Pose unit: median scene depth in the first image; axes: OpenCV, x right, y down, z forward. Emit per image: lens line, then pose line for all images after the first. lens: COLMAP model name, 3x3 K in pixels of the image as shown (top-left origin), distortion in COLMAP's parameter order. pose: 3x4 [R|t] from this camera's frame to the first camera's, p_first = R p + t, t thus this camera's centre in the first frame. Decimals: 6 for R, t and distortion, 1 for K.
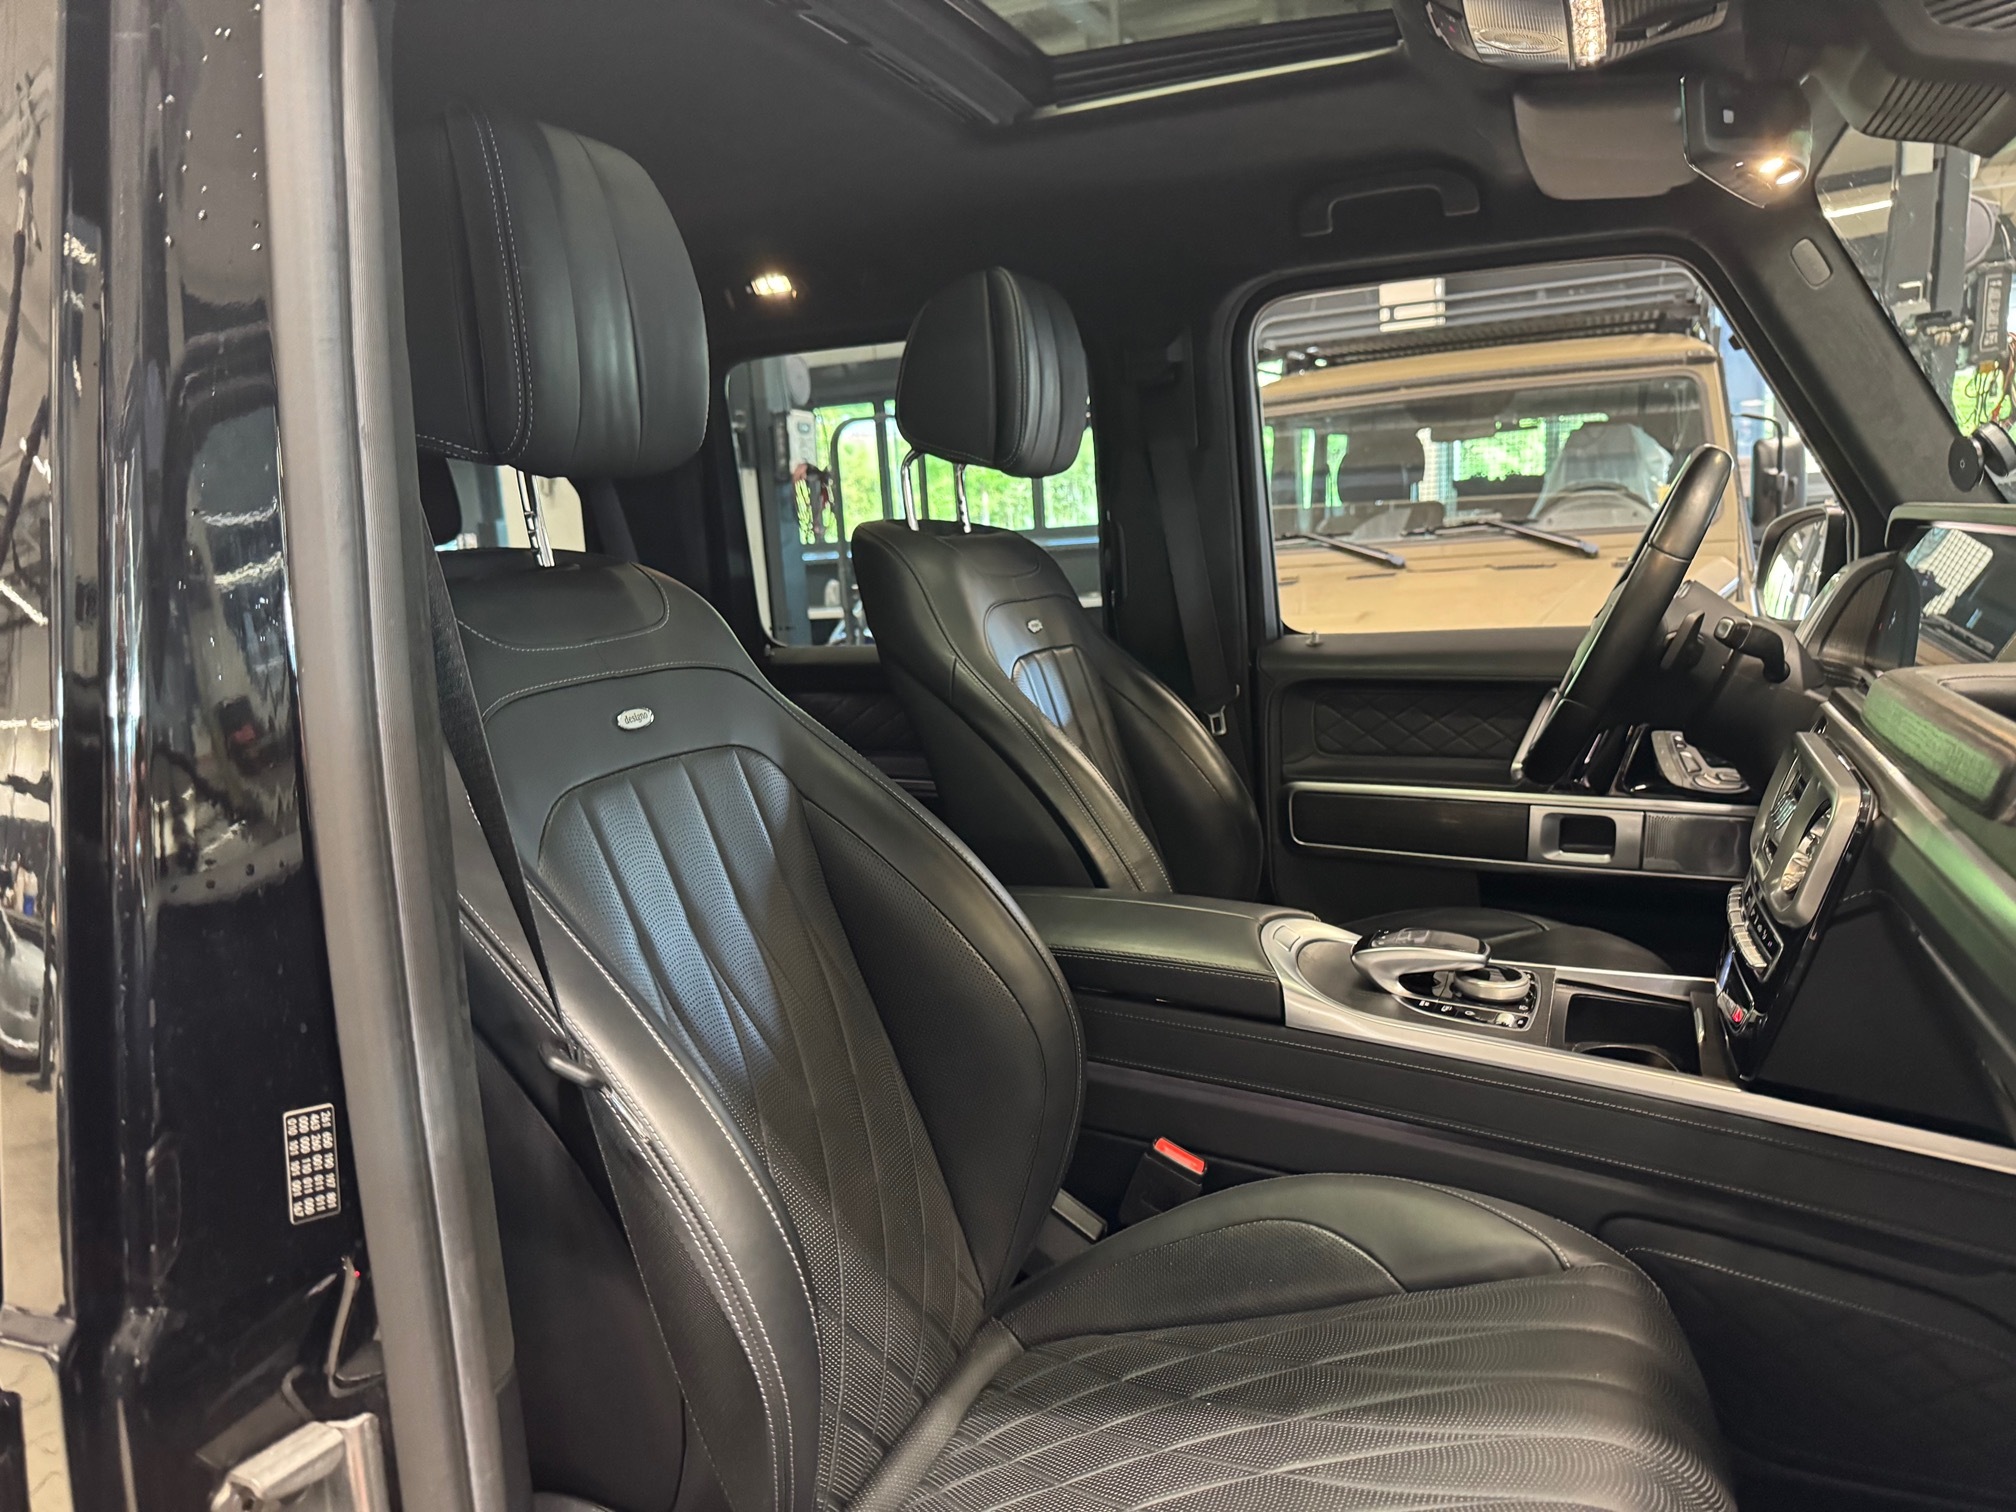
lens RADIAL K [[1420.1, 0, 1008.0], [0, 1420.1, 756.0], [0, 0, 1]] dist [0.047618, -0.153911]
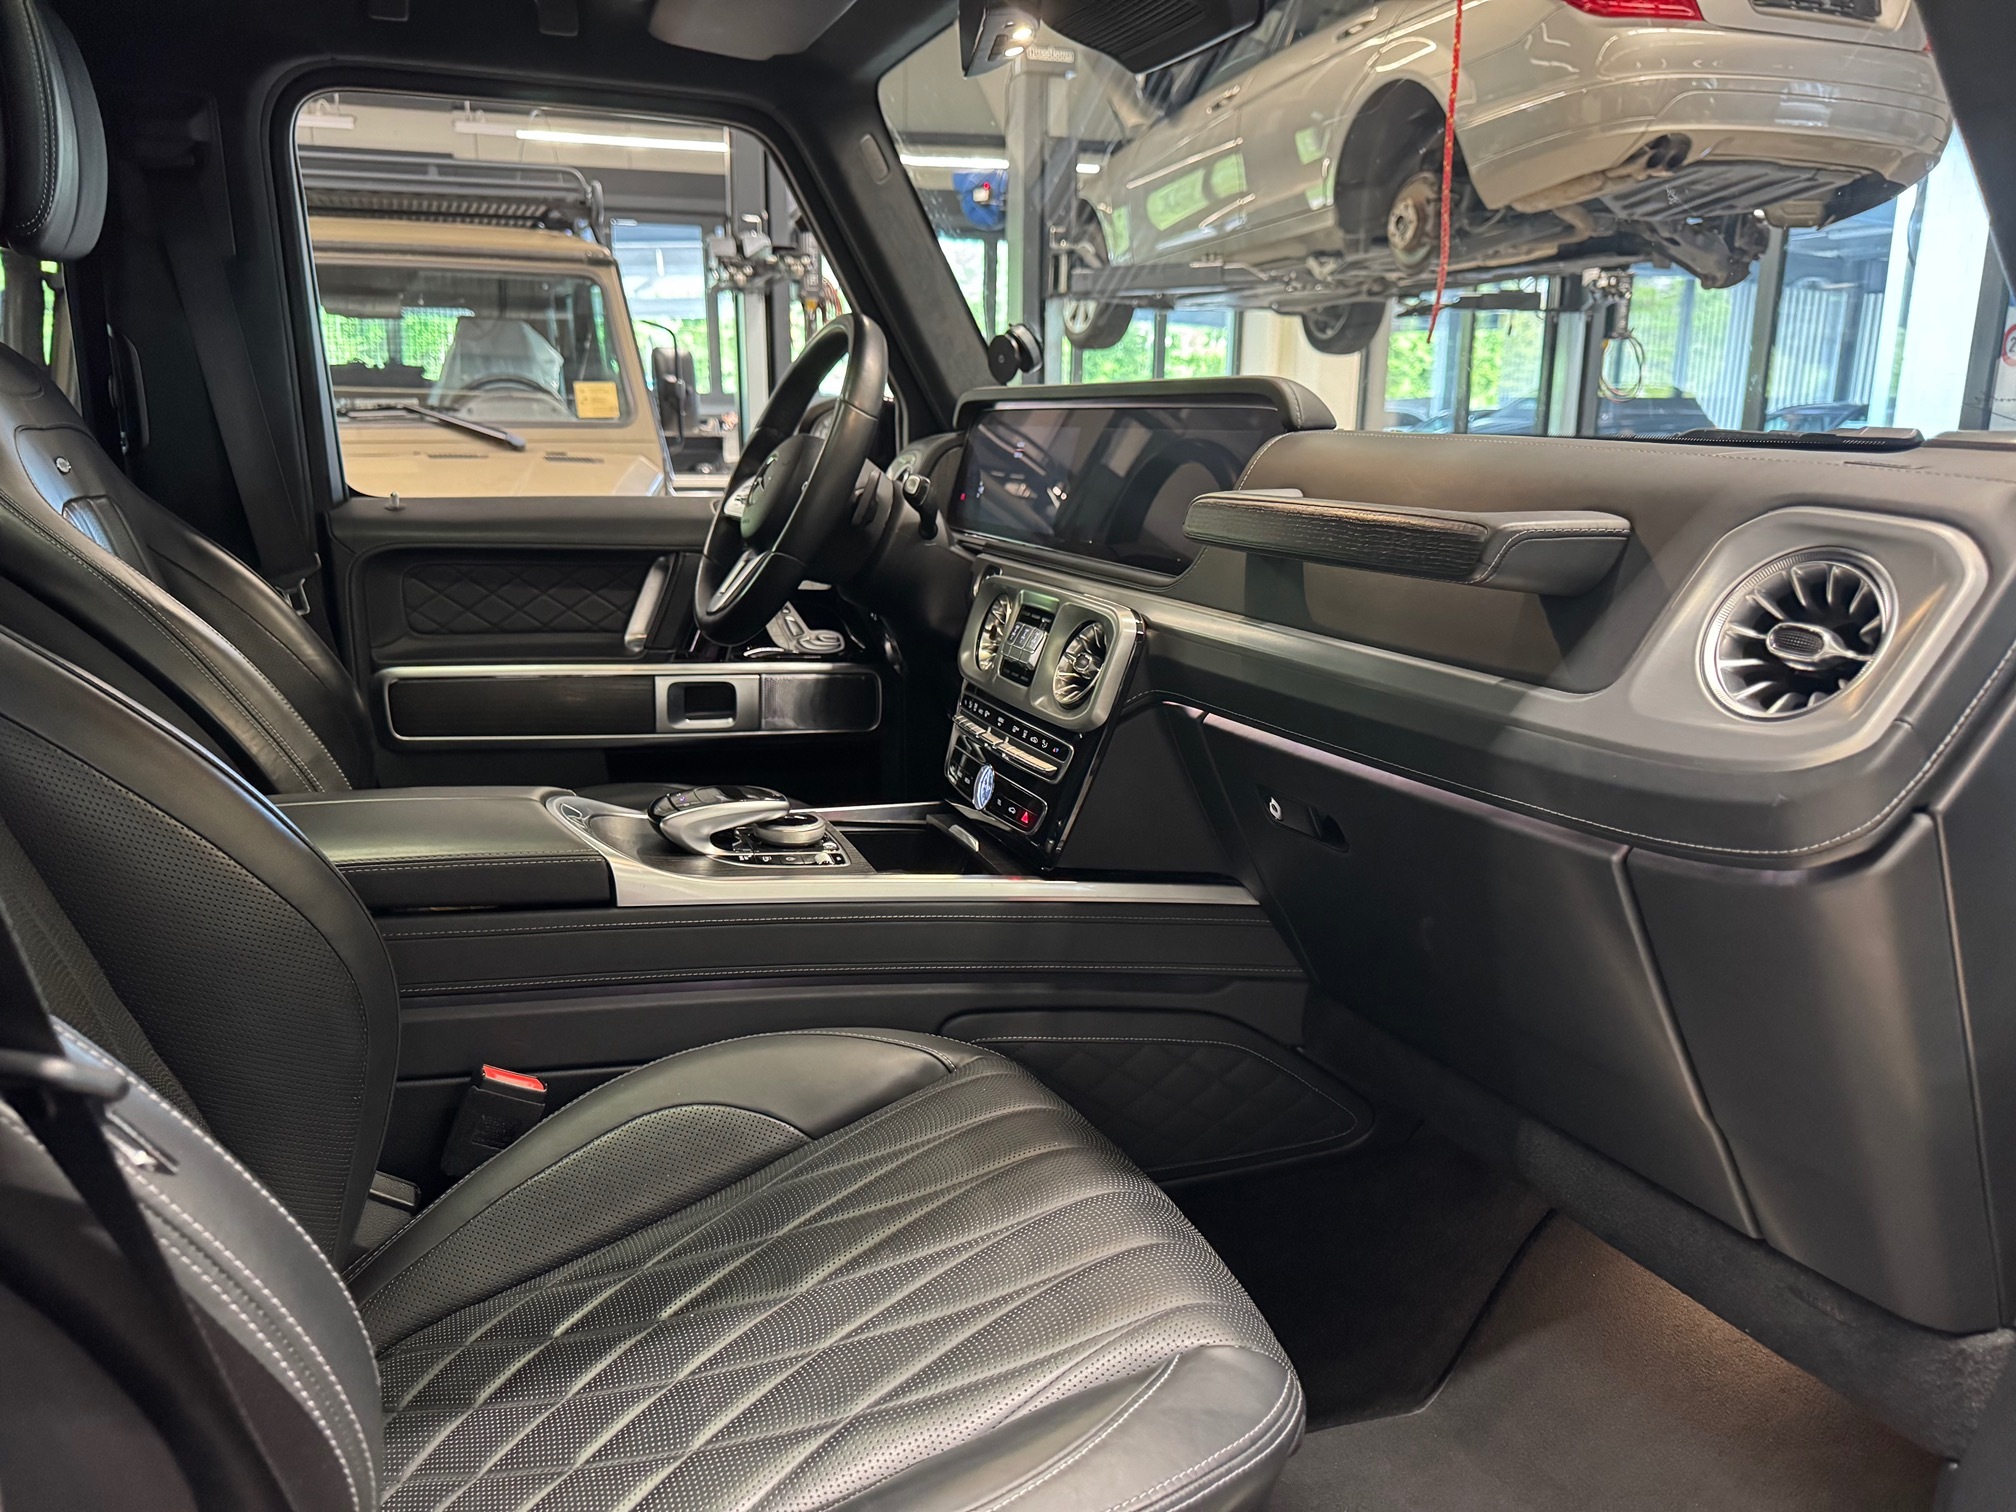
lens RADIAL K [[1416.3, 0, 999.9], [0, 1416.3, 771.7], [0, 0, 1]] dist [0.057774, -0.111503]
pose [[0.692455, -0.102995, 0.714071, -0.187947], [0.056277, 0.994453, 0.088862, 0.027505], [-0.719263, -0.021348, 0.694410, 0.143263]]
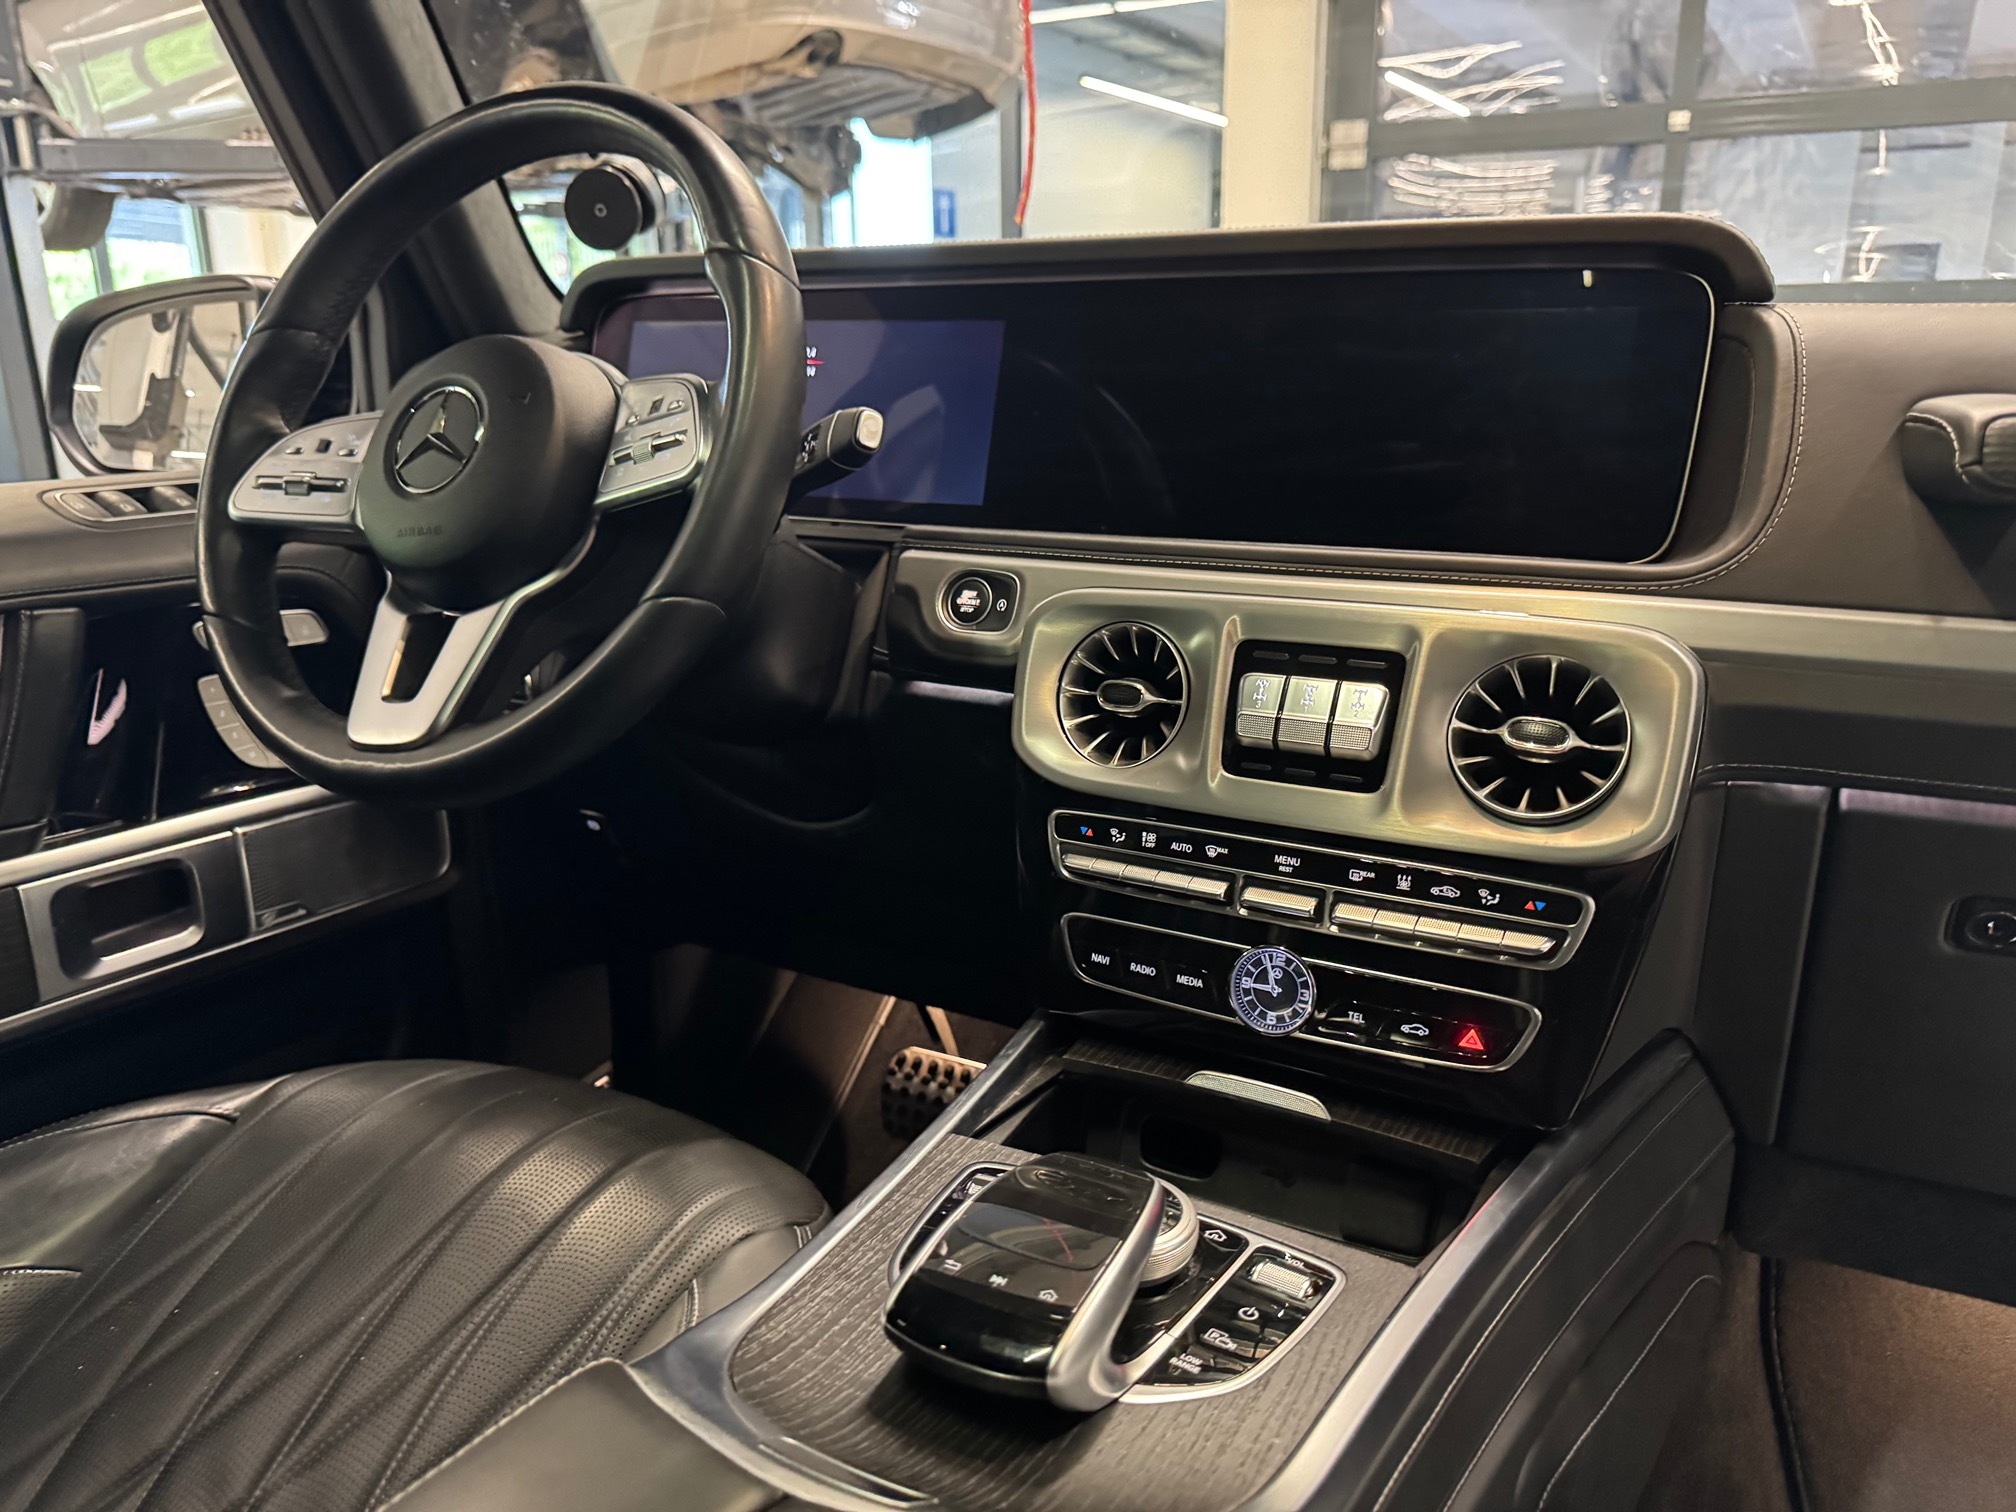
lens RADIAL K [[1393.4, 0, 966.0], [0, 1393.4, 787.8], [0, 0, 1]] dist [0.006555, -0.002760]
pose [[0.068943, -0.237254, 0.968998, -0.041507], [0.157957, 0.961653, 0.224217, -0.049706], [-0.985036, 0.137602, 0.103775, 0.671992]]
